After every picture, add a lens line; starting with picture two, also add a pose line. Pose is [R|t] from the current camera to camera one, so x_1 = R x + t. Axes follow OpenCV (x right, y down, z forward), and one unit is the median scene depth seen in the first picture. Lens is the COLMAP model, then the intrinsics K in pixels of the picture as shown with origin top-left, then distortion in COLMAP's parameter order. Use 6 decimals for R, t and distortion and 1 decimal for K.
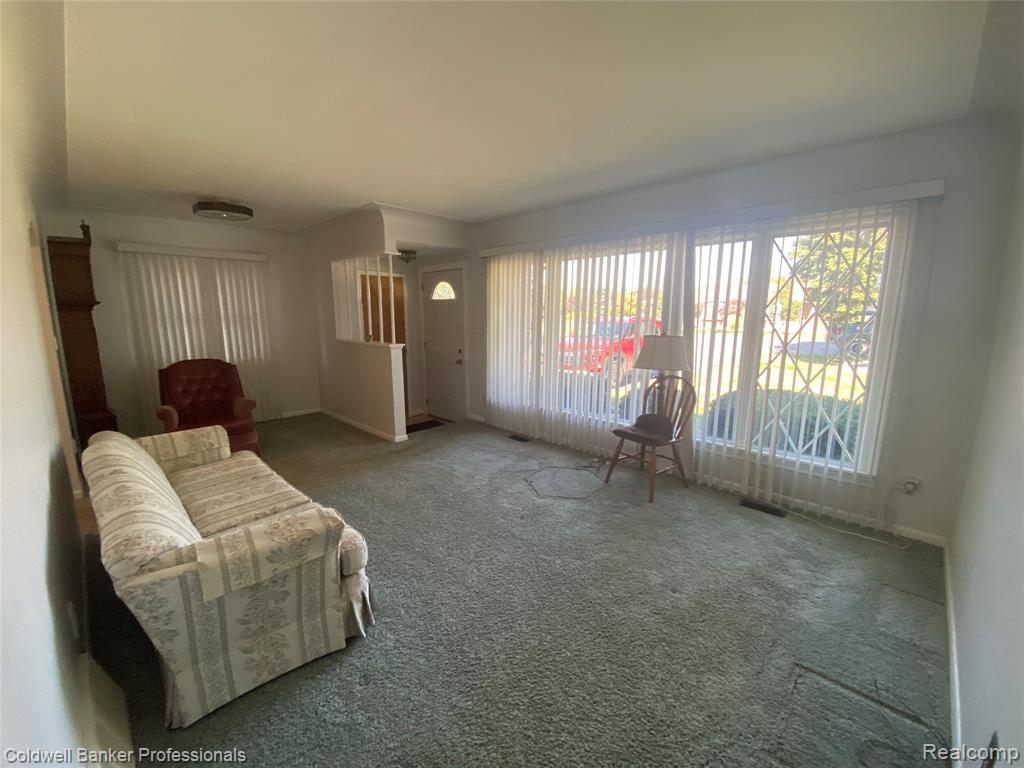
lens RADIAL K [[411.0, 0, 512.7], [0, 411.0, 387.1], [0, 0, 1]] dist [-0.008256, -0.000889]
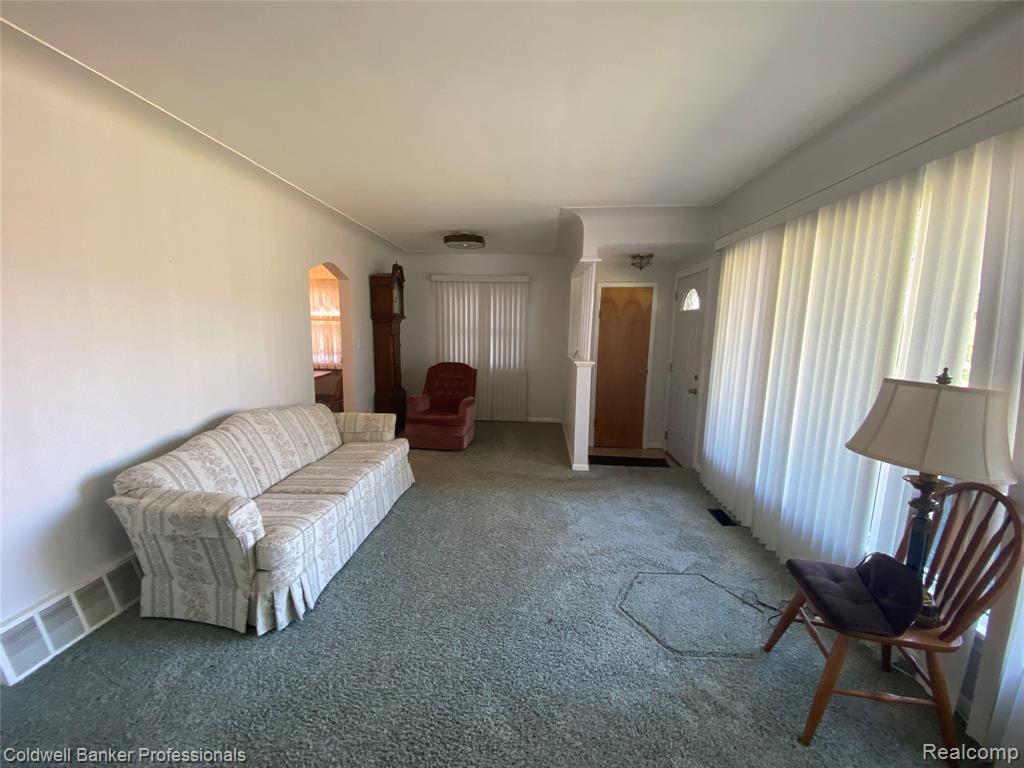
lens RADIAL K [[411.0, 0, 512.1], [0, 411.0, 386.6], [0, 0, 1]] dist [-0.008256, -0.000889]
pose [[0.627375, 0.115405, -0.770118, 0.332154], [-0.147641, 0.988648, 0.027877, -0.056174], [0.764593, 0.096212, 0.637292, 0.344012]]
